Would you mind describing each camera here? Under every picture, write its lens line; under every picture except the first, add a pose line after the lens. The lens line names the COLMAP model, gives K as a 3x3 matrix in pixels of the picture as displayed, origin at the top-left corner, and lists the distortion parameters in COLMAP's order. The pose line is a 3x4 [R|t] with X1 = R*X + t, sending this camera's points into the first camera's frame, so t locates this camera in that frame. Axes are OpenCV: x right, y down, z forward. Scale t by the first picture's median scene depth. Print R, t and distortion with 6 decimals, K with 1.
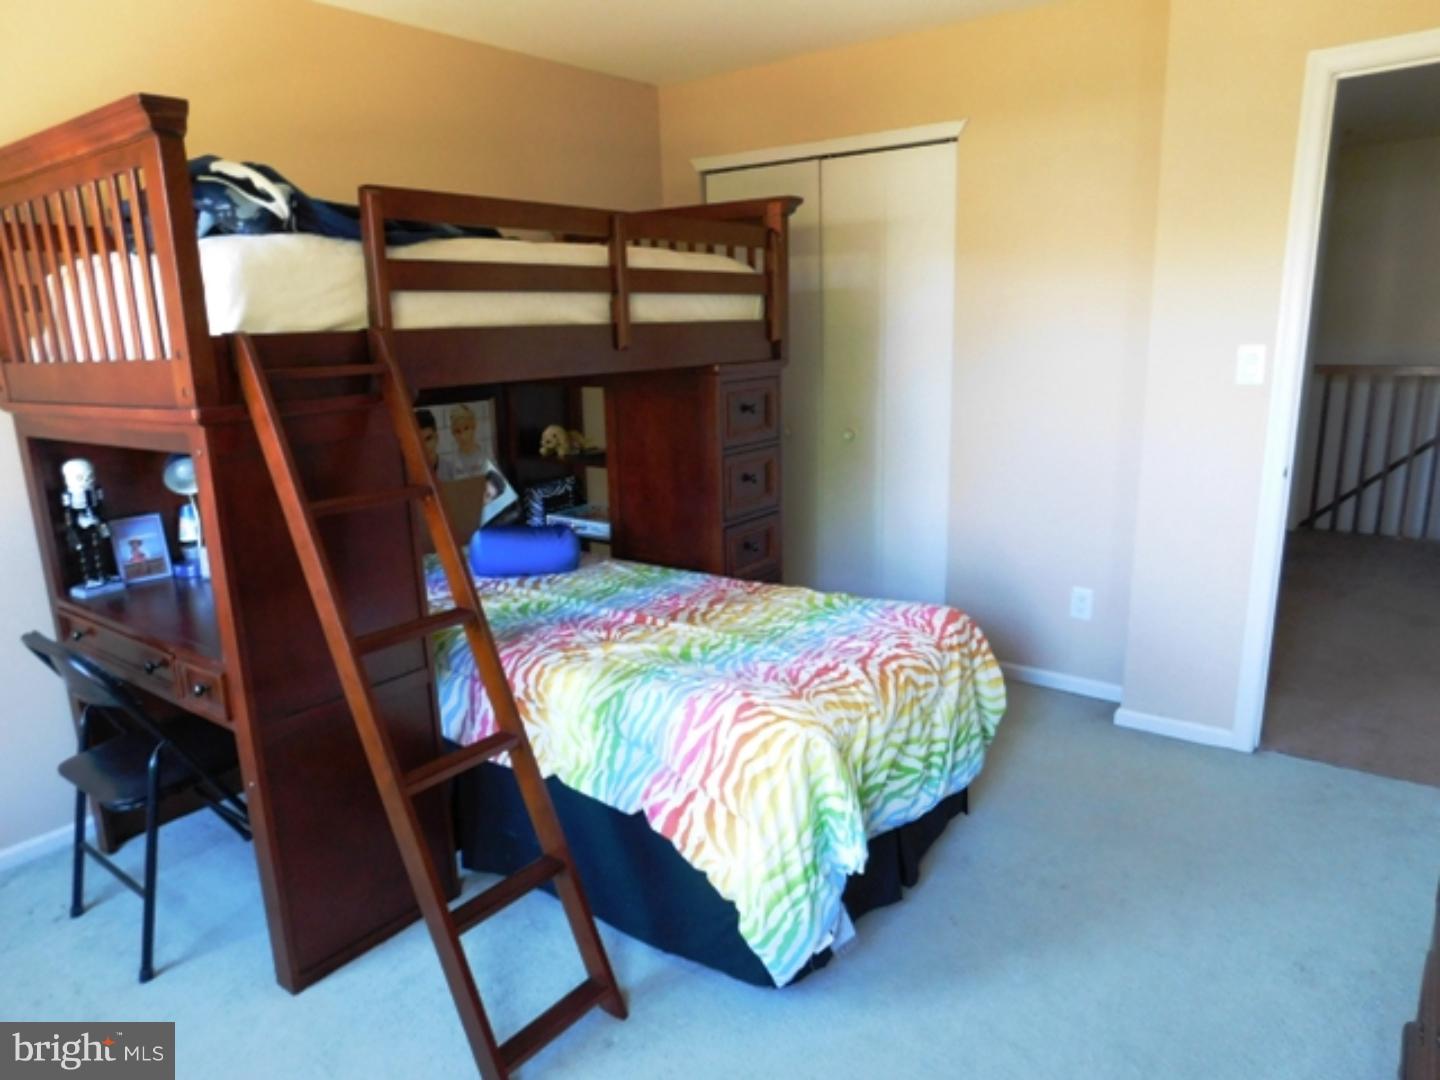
lens RADIAL K [[946.2, 0, 717.0], [0, 946.2, 540.6], [0, 0, 1]] dist [-0.074329, 0.042414]
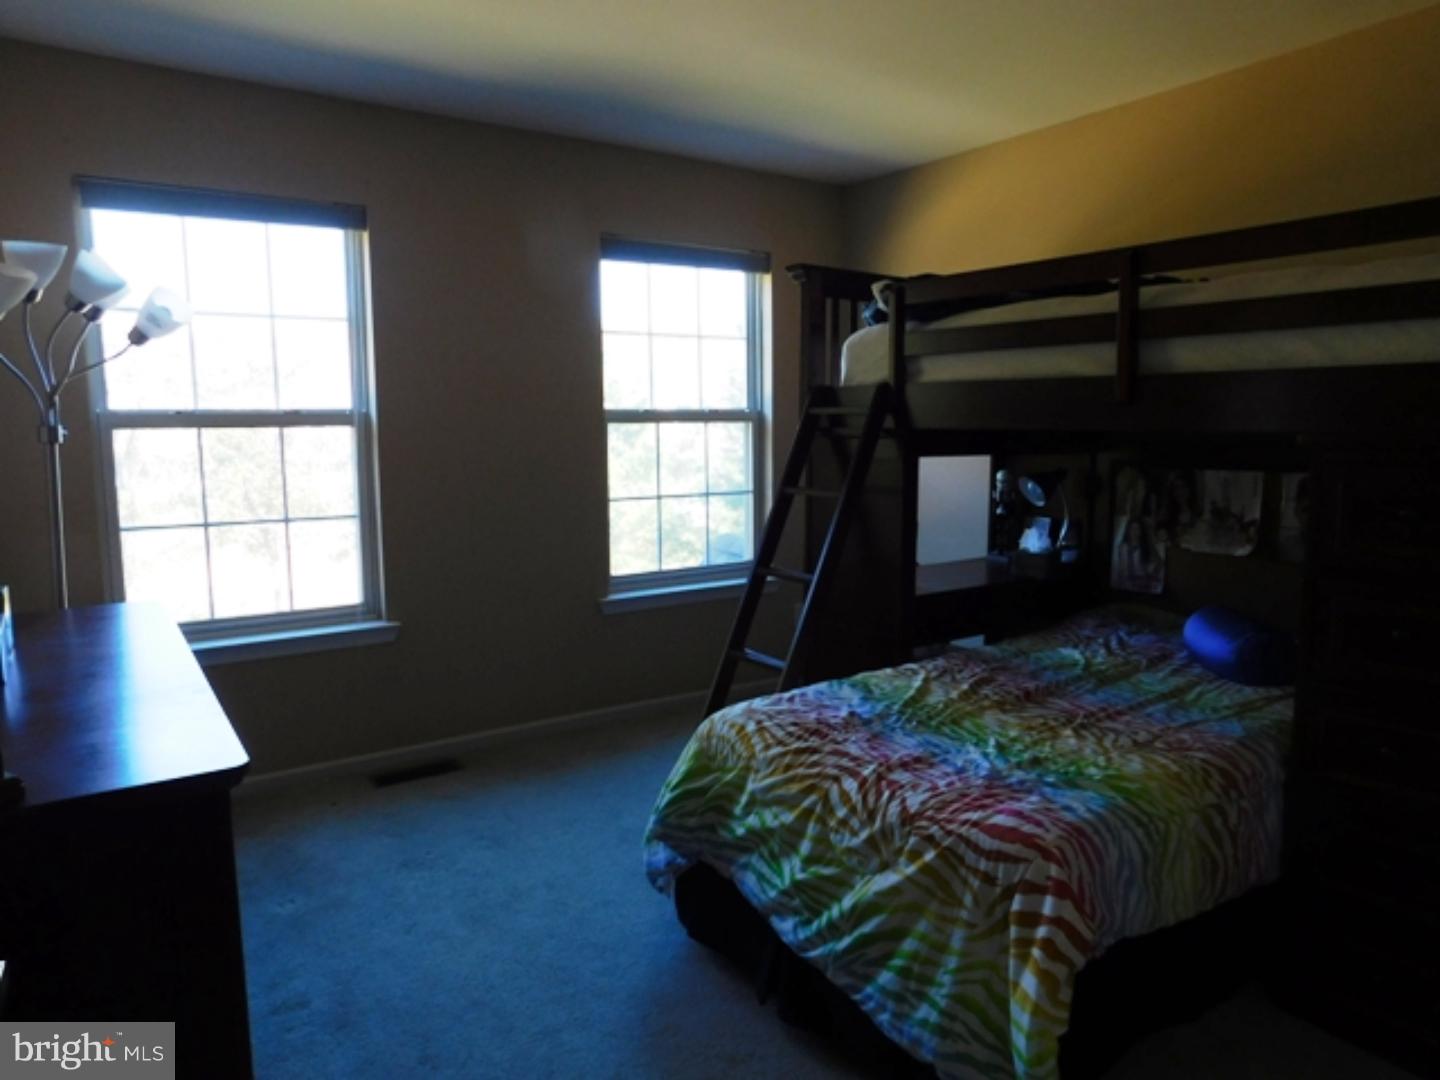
lens RADIAL K [[946.2, 0, 717.0], [0, 946.2, 540.6], [0, 0, 1]] dist [-0.074329, 0.042414]
pose [[-0.308899, 0.143272, -0.940242, 0.861174], [-0.201193, 0.956374, 0.211828, -0.195425], [0.929571, 0.254603, -0.266598, 0.937745]]
